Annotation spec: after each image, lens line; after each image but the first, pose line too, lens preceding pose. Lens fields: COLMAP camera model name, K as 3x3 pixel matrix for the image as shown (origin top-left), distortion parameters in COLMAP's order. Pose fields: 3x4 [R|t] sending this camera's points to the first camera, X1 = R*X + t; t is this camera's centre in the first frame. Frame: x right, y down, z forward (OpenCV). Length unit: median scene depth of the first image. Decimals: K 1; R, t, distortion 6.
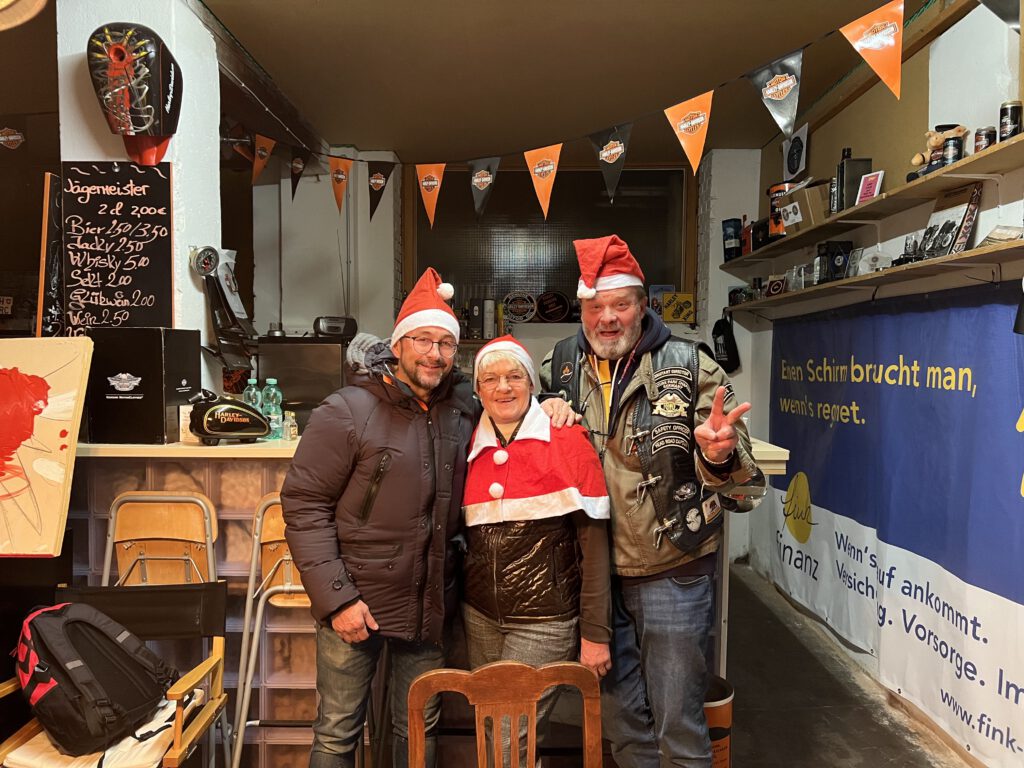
lens RADIAL K [[770.4, 0, 508.9], [0, 770.4, 412.3], [0, 0, 1]] dist [0.048707, -0.060230]
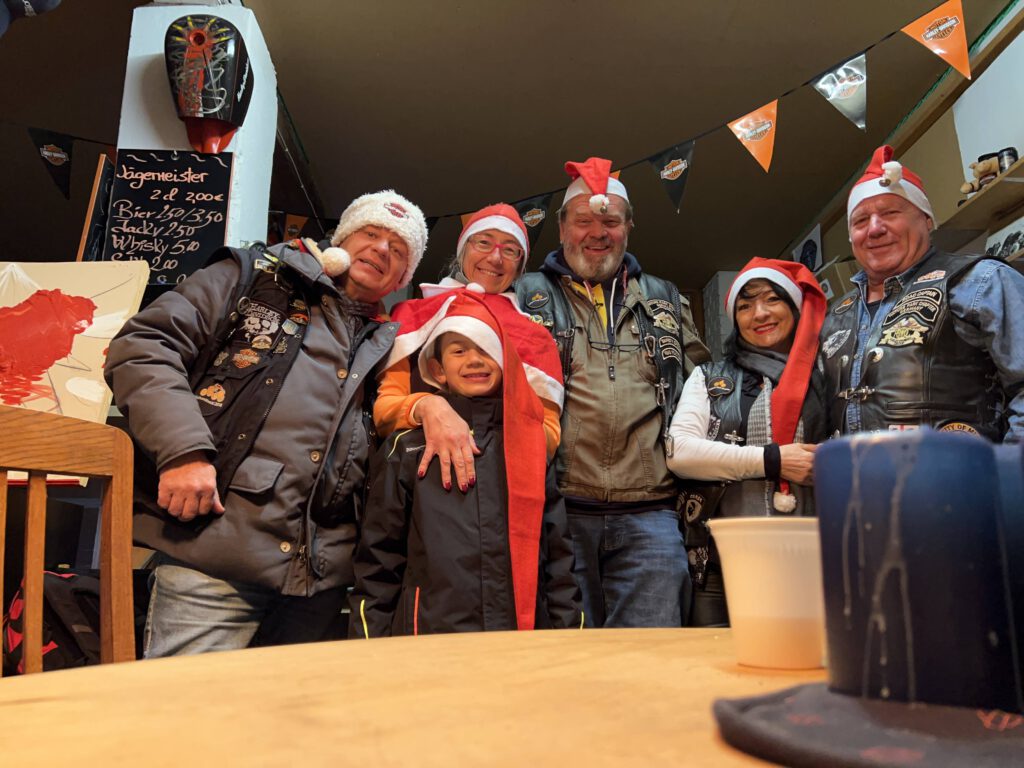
lens RADIAL K [[782.0, 0, 509.5], [0, 782.0, 417.5], [0, 0, 1]] dist [0.043452, -0.057830]
pose [[0.998343, 0.008391, 0.056931, -0.142820], [0.008071, 0.959113, -0.282909, 0.273987], [-0.056978, 0.282900, 0.957456, 0.131233]]
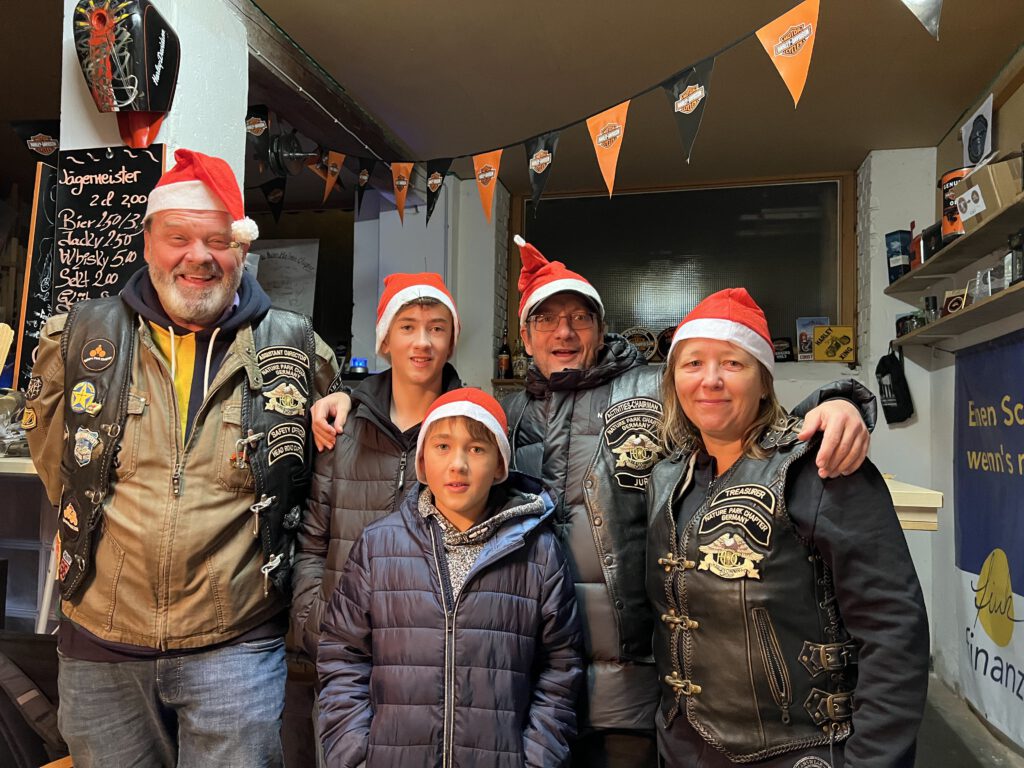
lens RADIAL K [[770.4, 0, 508.9], [0, 770.4, 412.3], [0, 0, 1]] dist [0.048707, -0.060230]
pose [[0.974797, 0.008772, -0.222919, 0.139645], [-0.029650, 0.995456, -0.090485, 0.046323], [0.221112, 0.094814, 0.970628, 0.263198]]
